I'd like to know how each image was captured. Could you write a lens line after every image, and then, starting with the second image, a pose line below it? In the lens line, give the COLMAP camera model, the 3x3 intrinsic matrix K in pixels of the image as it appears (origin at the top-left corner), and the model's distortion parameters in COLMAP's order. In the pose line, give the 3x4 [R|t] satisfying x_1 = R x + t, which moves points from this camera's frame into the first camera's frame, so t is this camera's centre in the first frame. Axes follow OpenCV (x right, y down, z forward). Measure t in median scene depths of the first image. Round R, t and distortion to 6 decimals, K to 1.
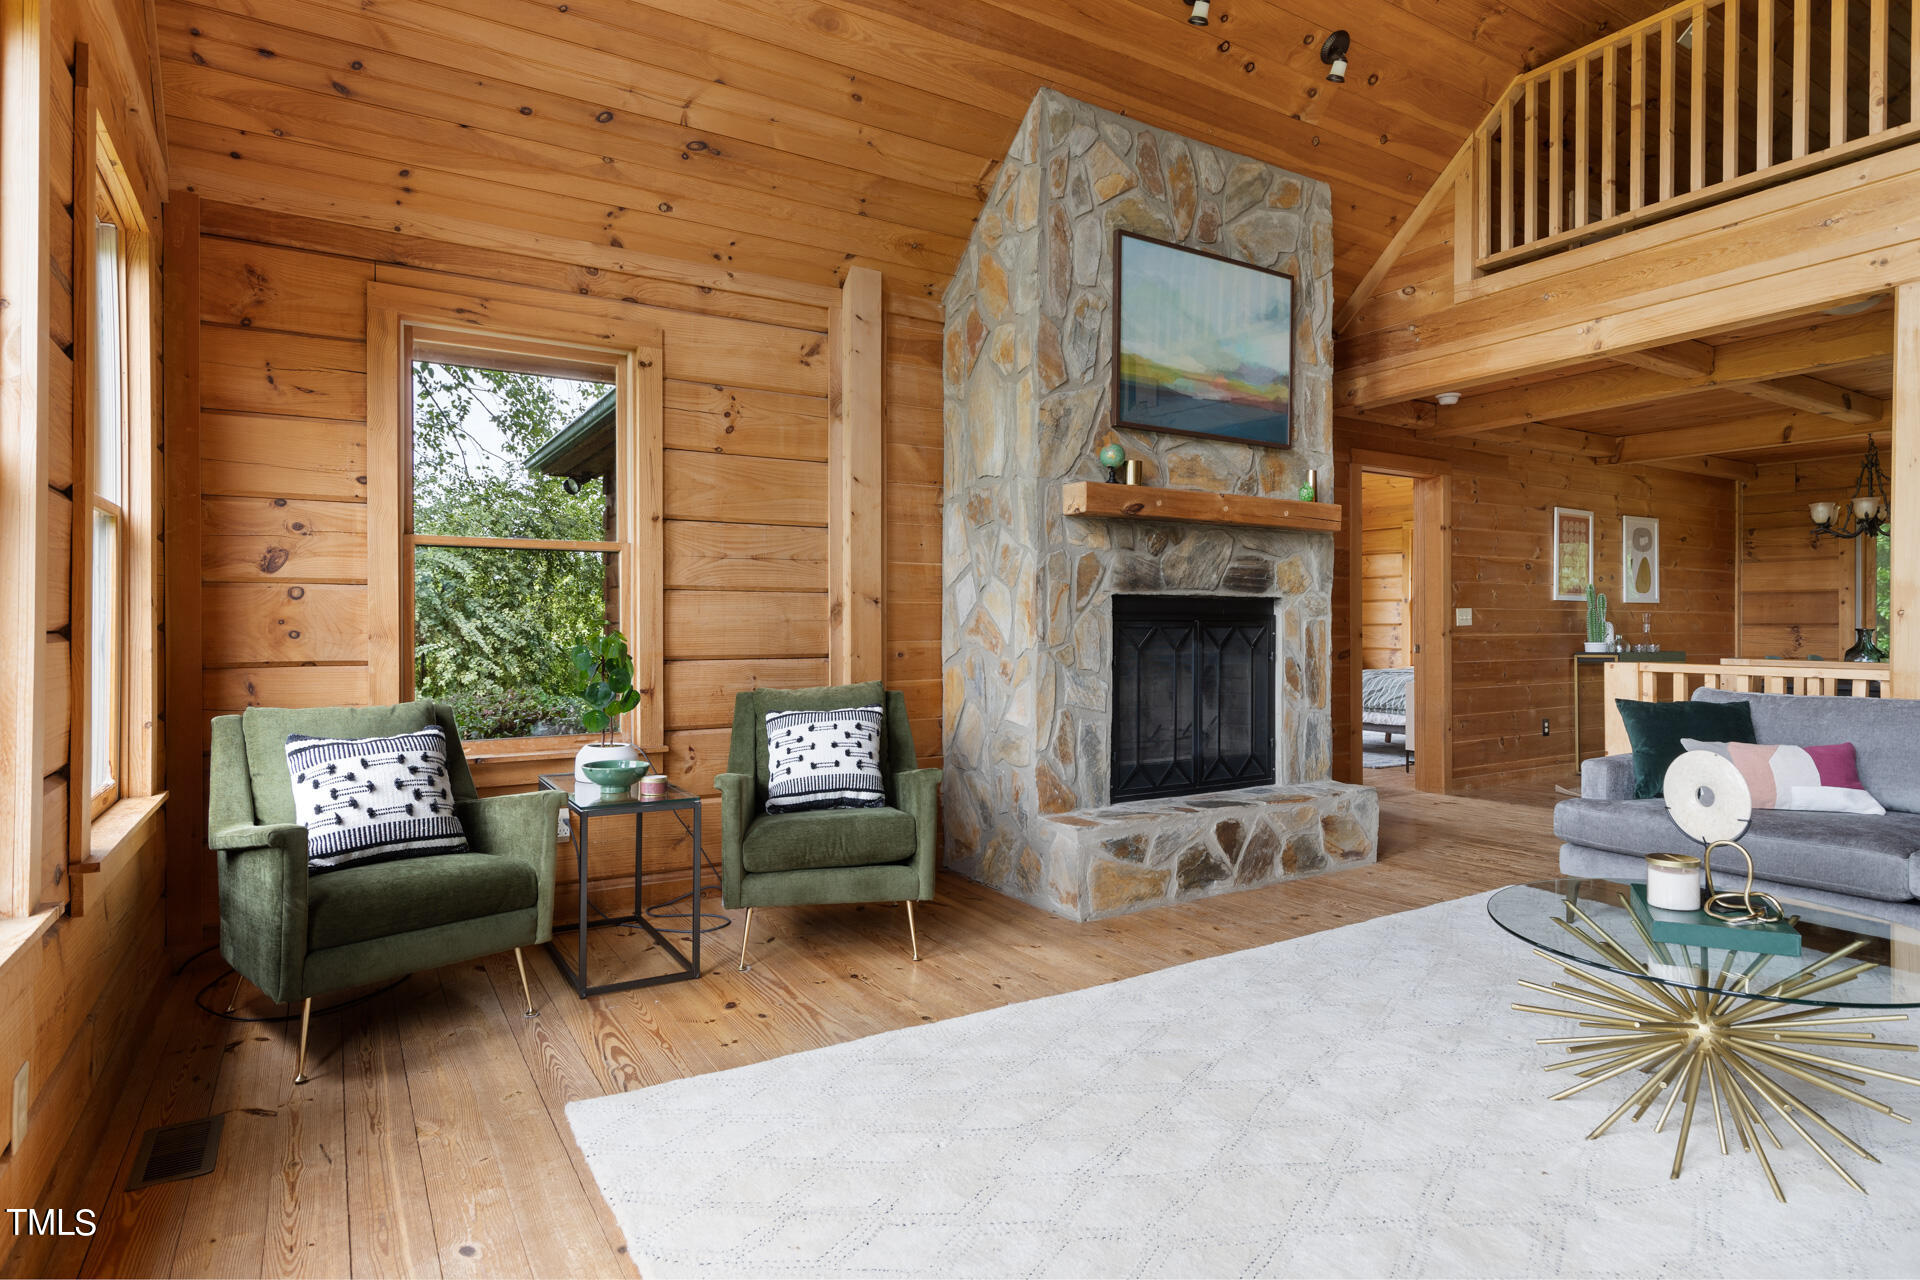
lens RADIAL K [[1036.2, 0, 958.6], [0, 1036.2, 630.2], [0, 0, 1]] dist [0.003328, -0.000954]
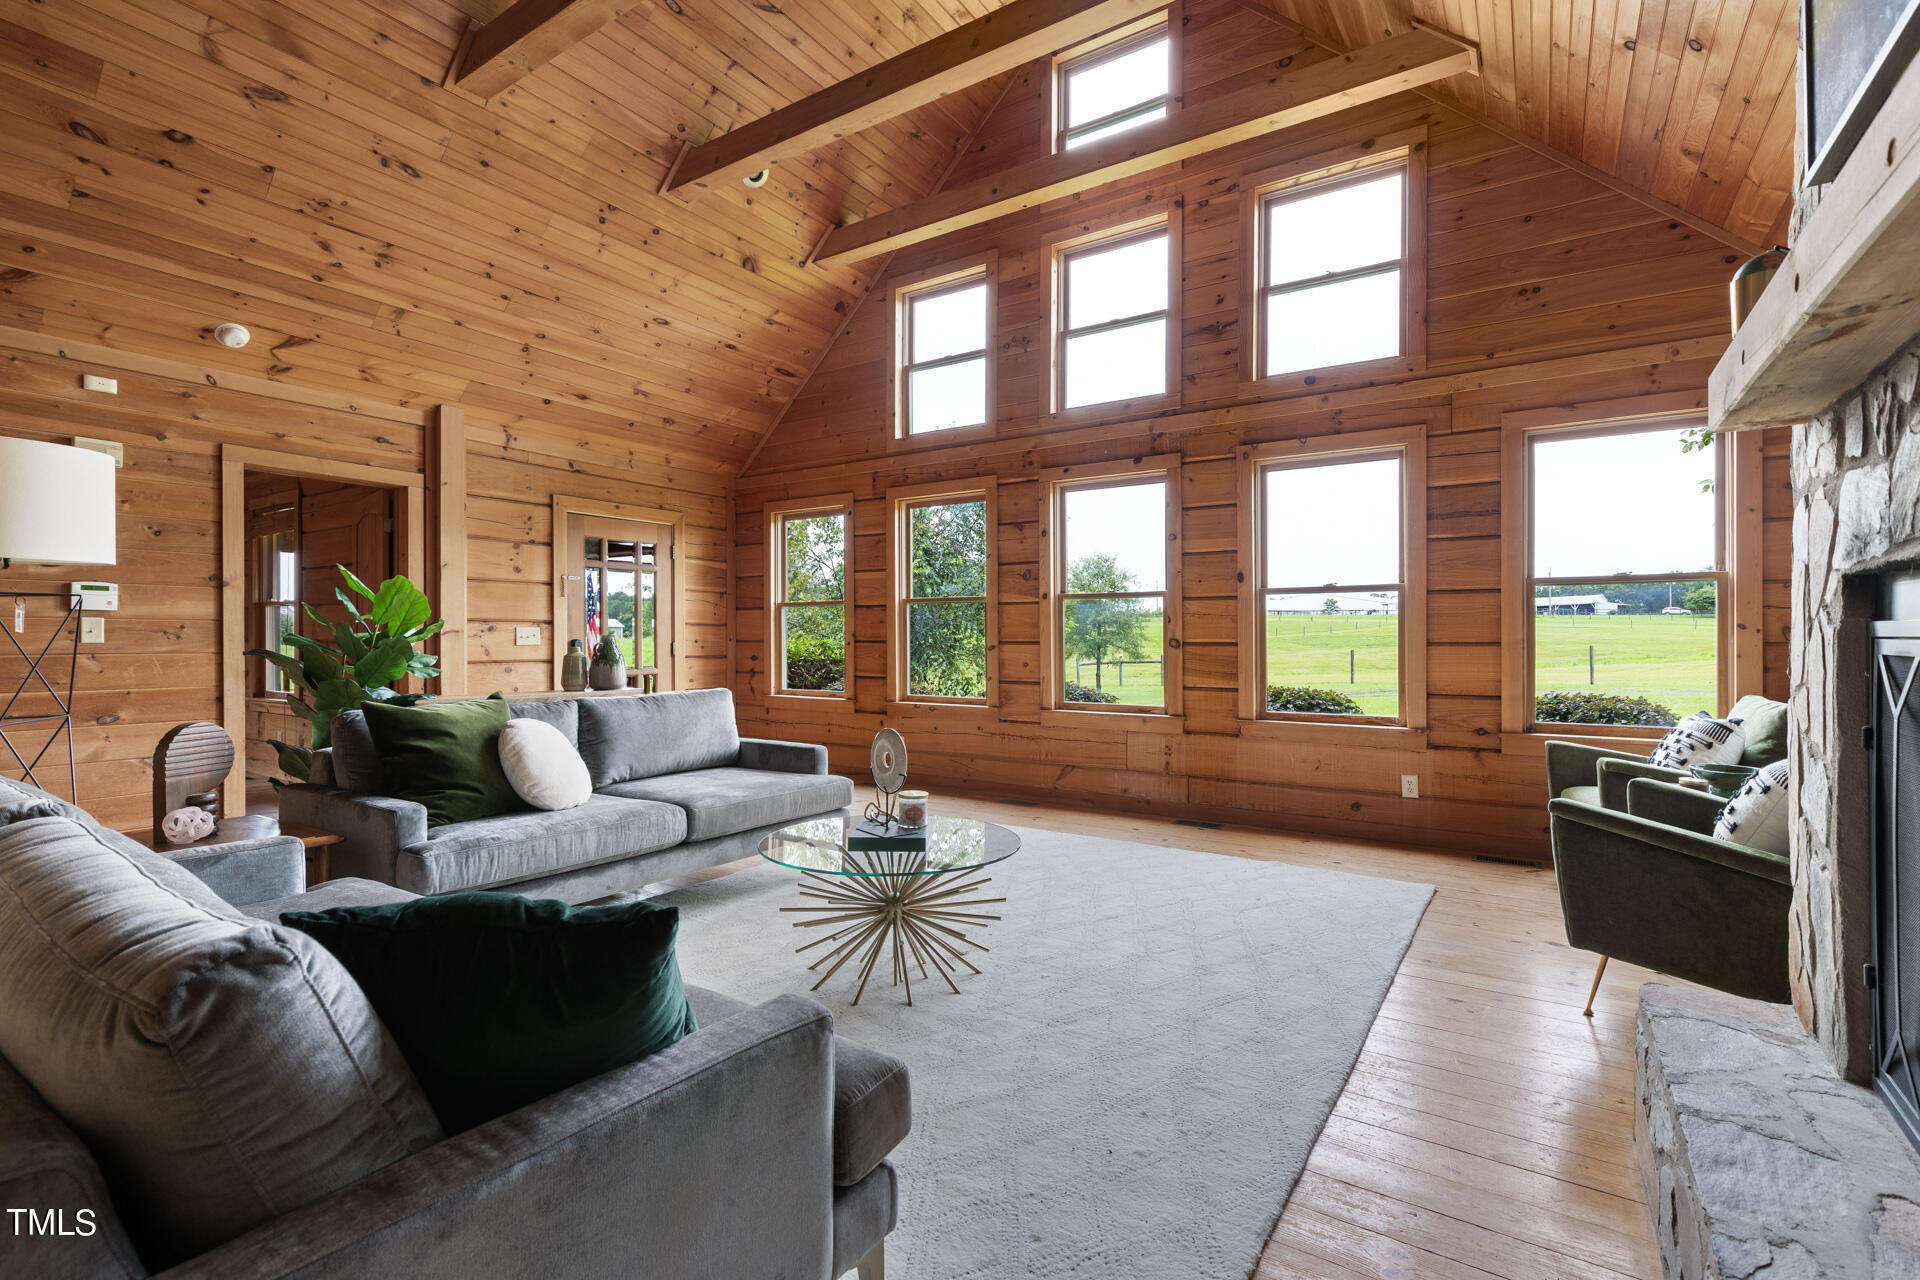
lens RADIAL K [[877.1, 0, 963.5], [0, 877.1, 641.4], [0, 0, 1]] dist [0.008247, -0.000943]
pose [[-0.898411, 0.002944, -0.439146, 0.653182], [-0.001004, 0.999961, 0.008756, -0.008700], [0.439155, 0.008308, -0.898373, 1.204302]]
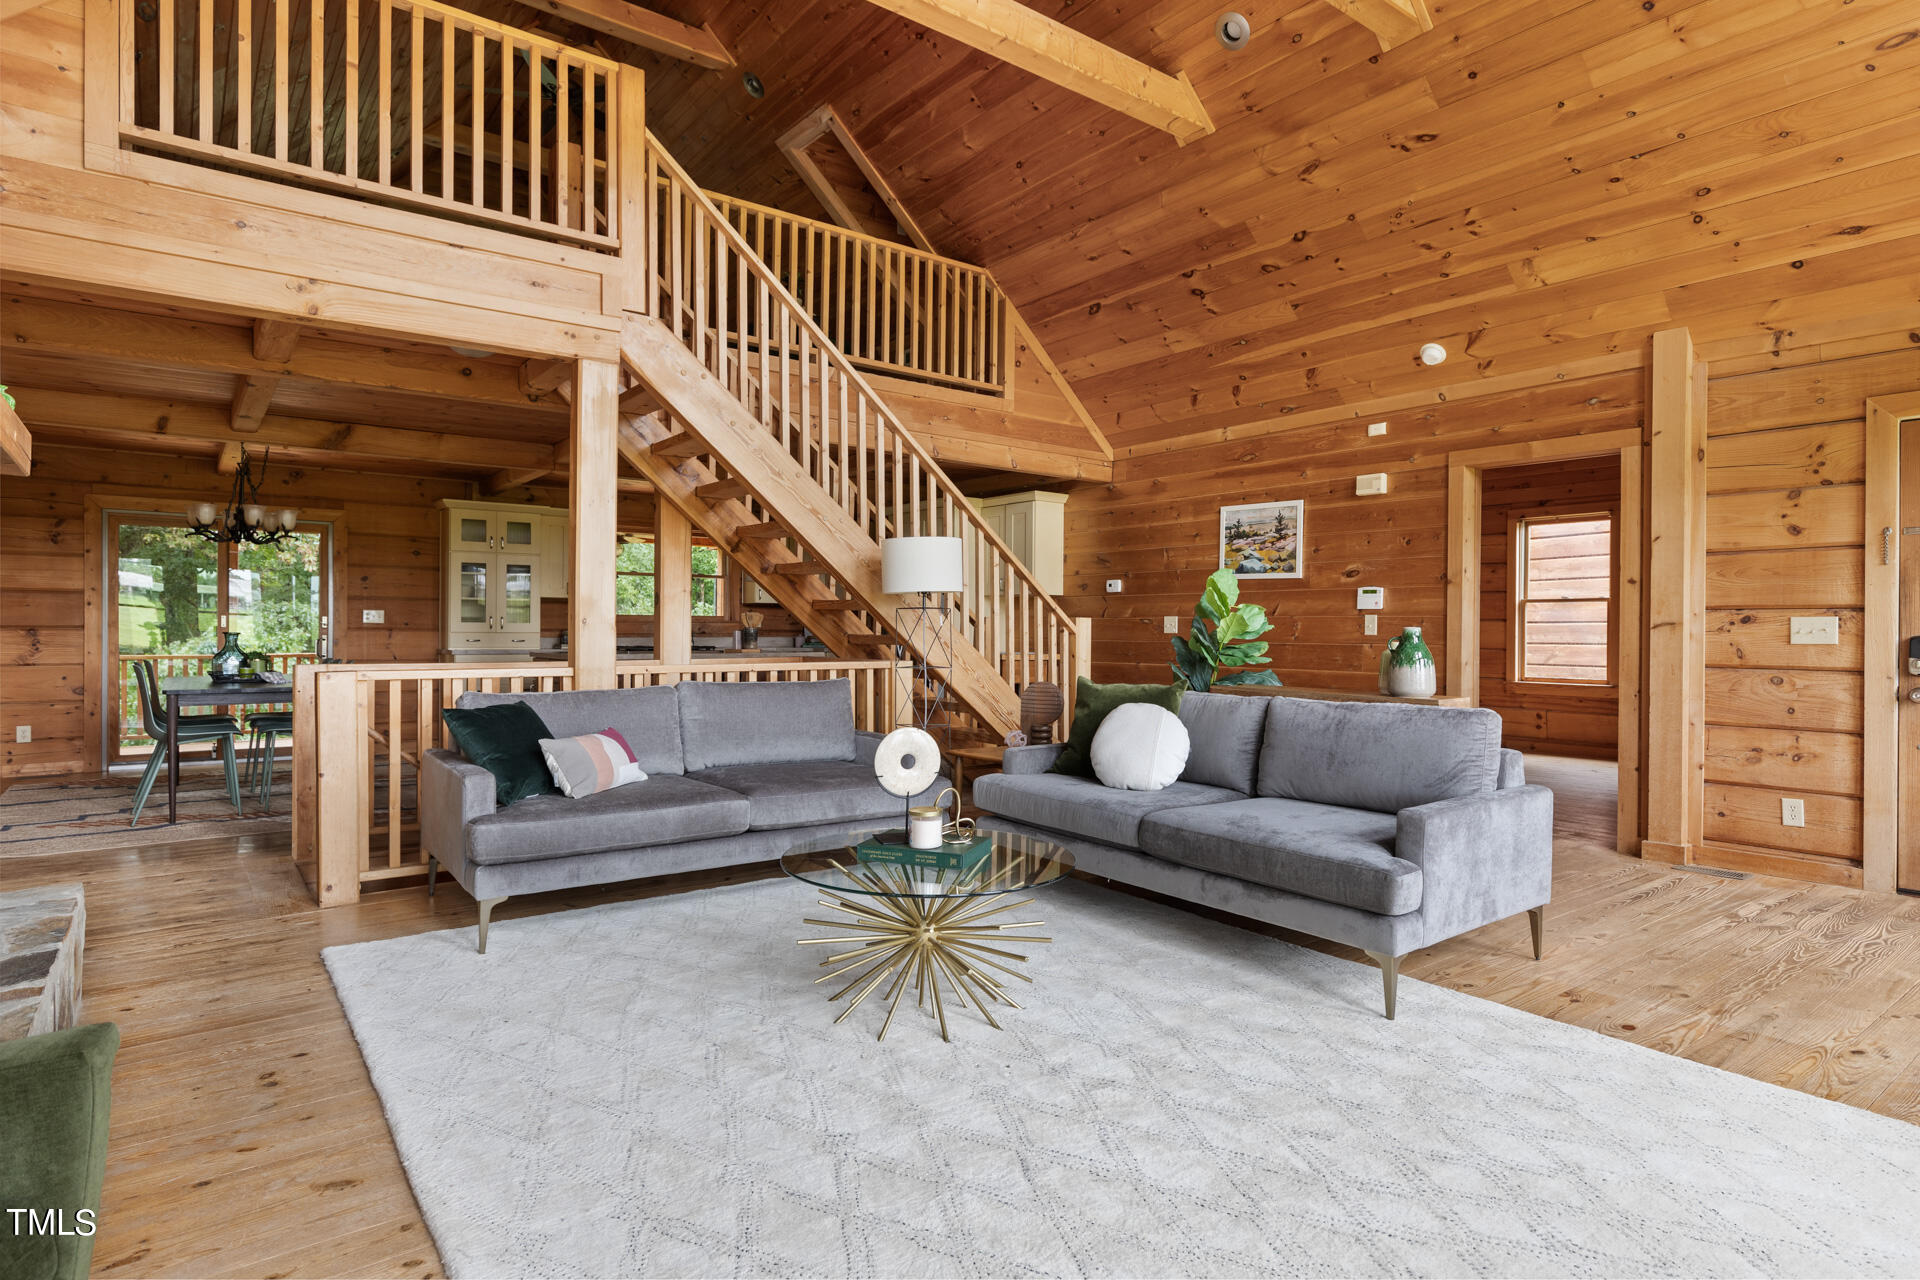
lens RADIAL K [[1036.2, 0, 977.1], [0, 1036.2, 642.9], [0, 0, 1]] dist [0.003328, -0.000954]
pose [[-0.115132, -0.013623, 0.993257, -0.346216], [0.000851, 0.999904, 0.013813, -0.006867], [-0.993350, 0.002435, -0.115110, 0.595942]]
